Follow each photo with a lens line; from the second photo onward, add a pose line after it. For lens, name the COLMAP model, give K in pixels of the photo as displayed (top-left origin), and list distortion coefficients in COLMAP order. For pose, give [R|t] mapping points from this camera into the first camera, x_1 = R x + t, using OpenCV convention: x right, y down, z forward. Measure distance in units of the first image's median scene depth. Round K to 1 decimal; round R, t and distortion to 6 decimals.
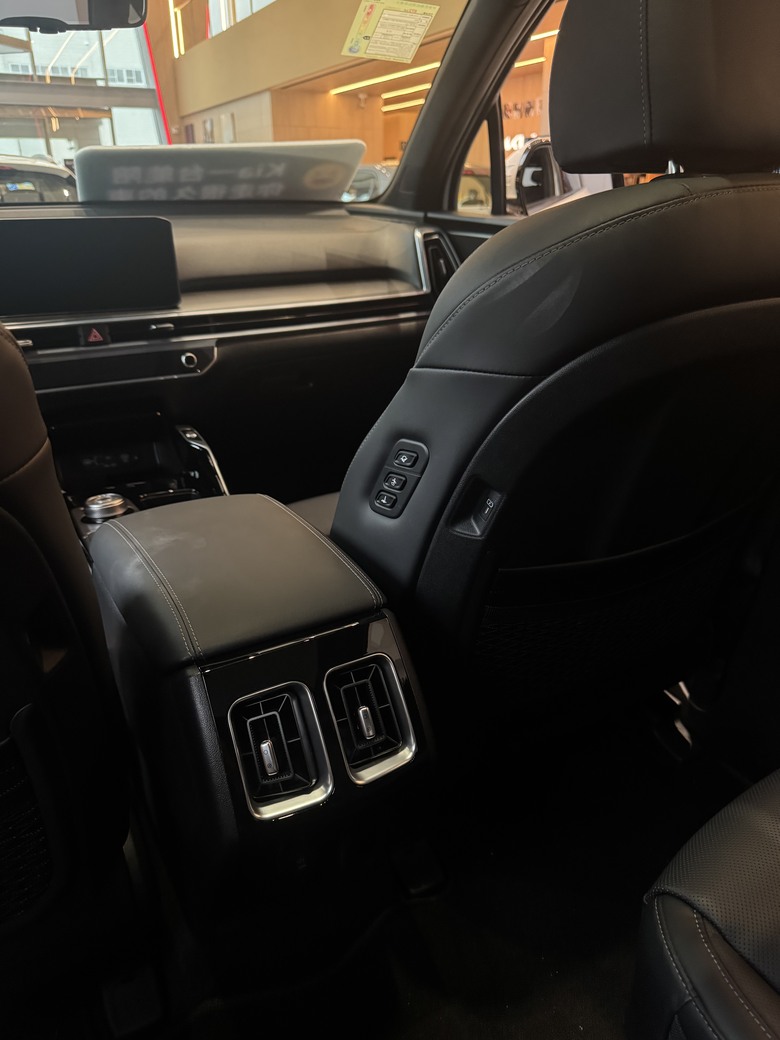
lens RADIAL K [[718.5, 0, 382.8], [0, 718.5, 524.0], [0, 0, 1]] dist [-0.007238, -0.007463]
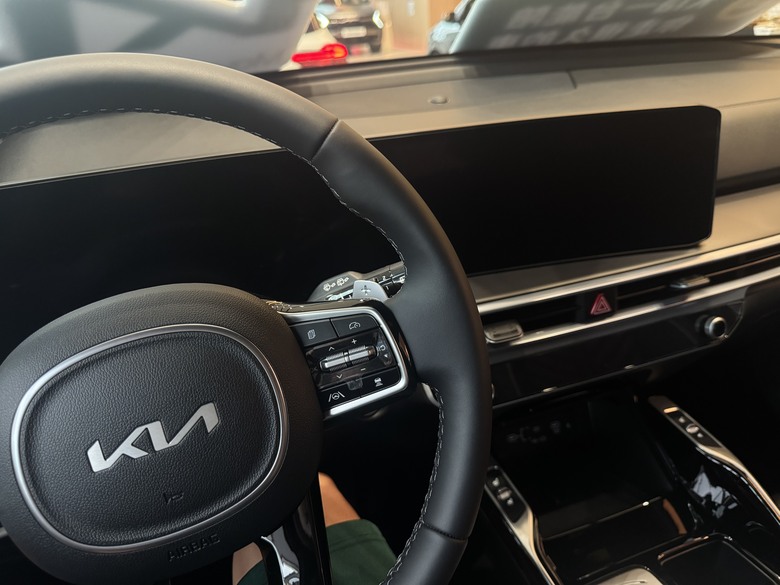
lens RADIAL K [[538.9, 0, 395.4], [0, 538.9, 288.0], [0, 0, 1]] dist [-0.007238, -0.007463]
pose [[0.984755, 0.038269, -0.169687, -0.460966], [-0.027302, 0.997413, 0.066499, -0.281178], [0.171793, -0.060853, 0.983252, 0.477843]]
